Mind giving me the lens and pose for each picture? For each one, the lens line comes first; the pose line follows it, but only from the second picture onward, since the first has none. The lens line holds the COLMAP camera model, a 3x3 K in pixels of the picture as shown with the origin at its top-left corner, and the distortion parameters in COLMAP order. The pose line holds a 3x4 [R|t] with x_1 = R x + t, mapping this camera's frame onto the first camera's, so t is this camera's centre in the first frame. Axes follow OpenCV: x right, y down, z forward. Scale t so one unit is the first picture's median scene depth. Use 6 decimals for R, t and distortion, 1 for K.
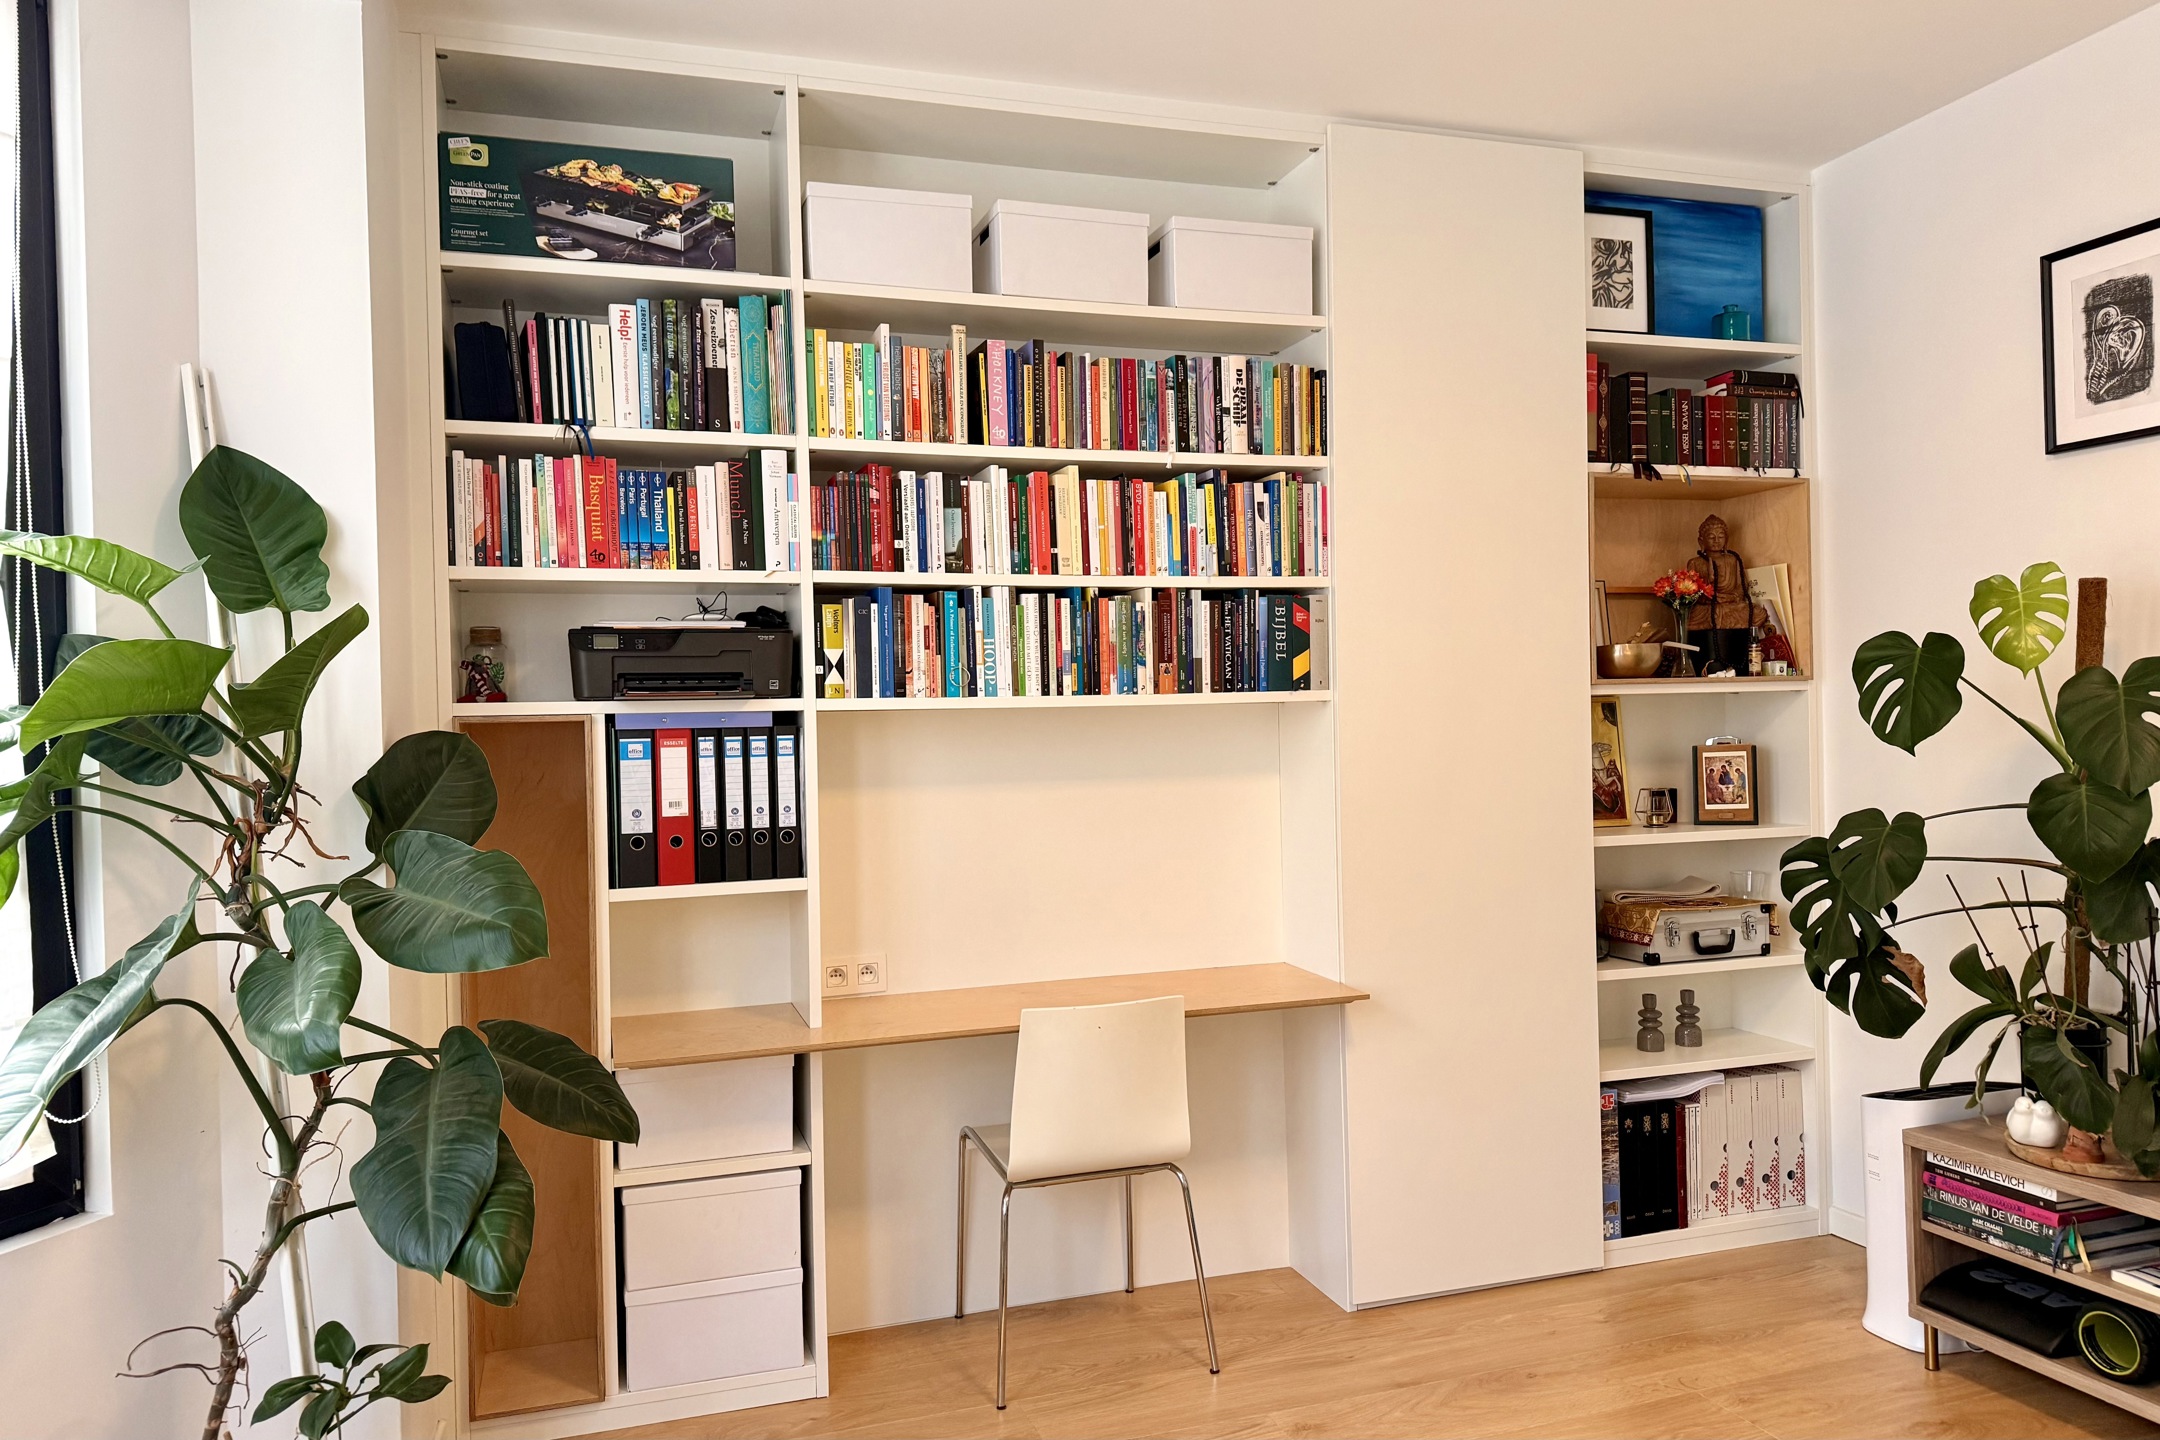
lens RADIAL K [[1516.7, 0, 1067.3], [0, 1516.7, 738.5], [0, 0, 1]] dist [0.005570, -0.001979]
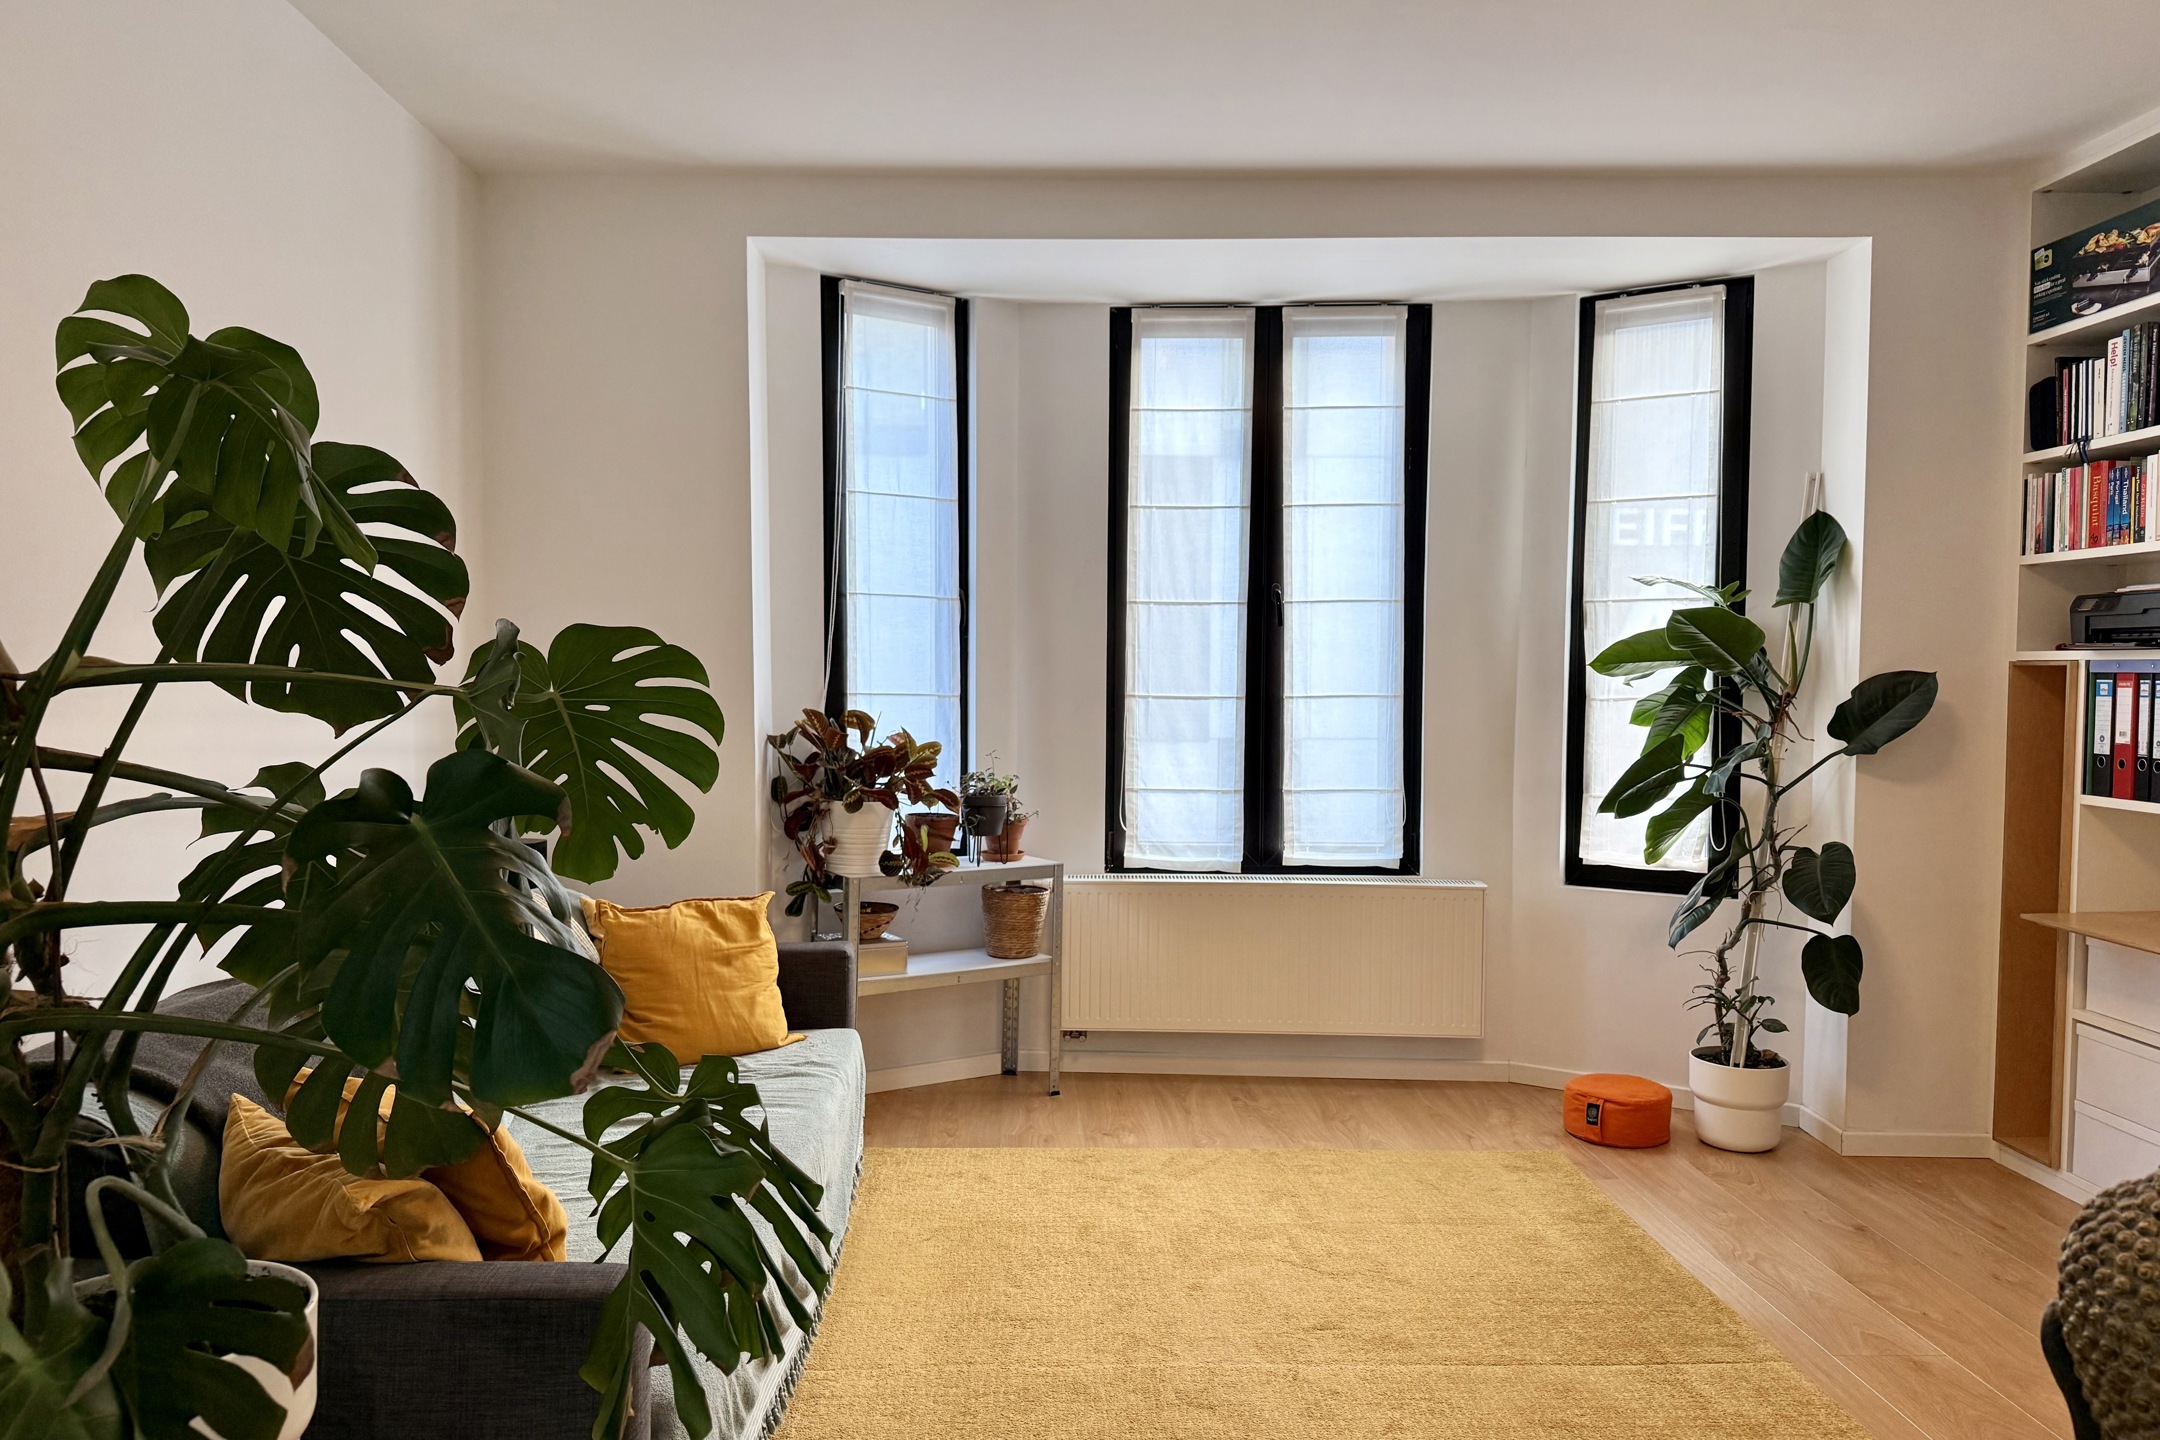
lens RADIAL K [[1516.7, 0, 1067.3], [0, 1516.7, 738.5], [0, 0, 1]] dist [0.005570, -0.001979]
pose [[-0.288187, 0.067186, -0.955214, 1.188931], [-0.007495, 0.997347, 0.072410, -0.036731], [0.957545, 0.028027, -0.286919, 0.528576]]
